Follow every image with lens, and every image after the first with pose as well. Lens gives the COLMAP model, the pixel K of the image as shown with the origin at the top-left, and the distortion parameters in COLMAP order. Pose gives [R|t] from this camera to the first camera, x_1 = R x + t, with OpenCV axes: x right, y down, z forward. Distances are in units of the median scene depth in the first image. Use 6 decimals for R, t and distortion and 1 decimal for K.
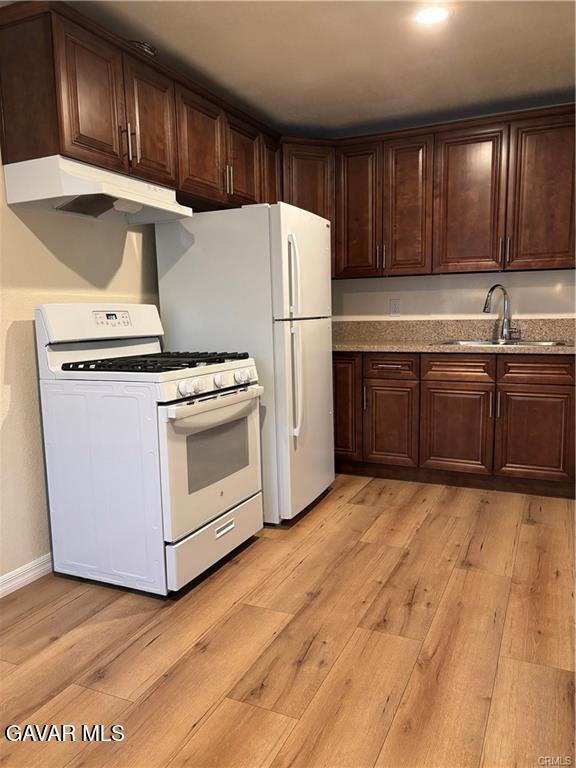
lens RADIAL K [[560.3, 0, 284.8], [0, 560.3, 385.8], [0, 0, 1]] dist [0.000238, -0.002378]
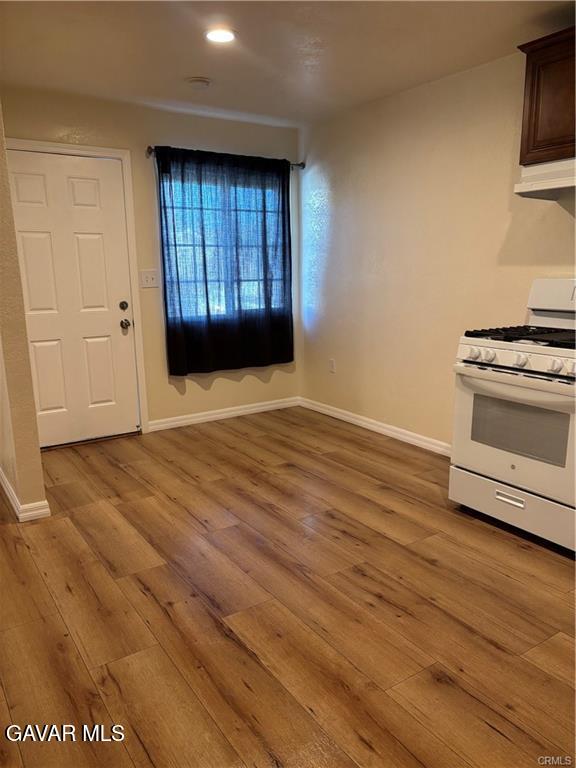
lens RADIAL K [[560.3, 0, 284.8], [0, 560.3, 385.8], [0, 0, 1]] dist [0.000238, -0.002378]
pose [[-0.497415, 0.211374, -0.841368, 0.958904], [-0.087404, 0.952716, 0.291021, -0.222298], [0.863099, 0.218297, -0.455420, 1.095661]]
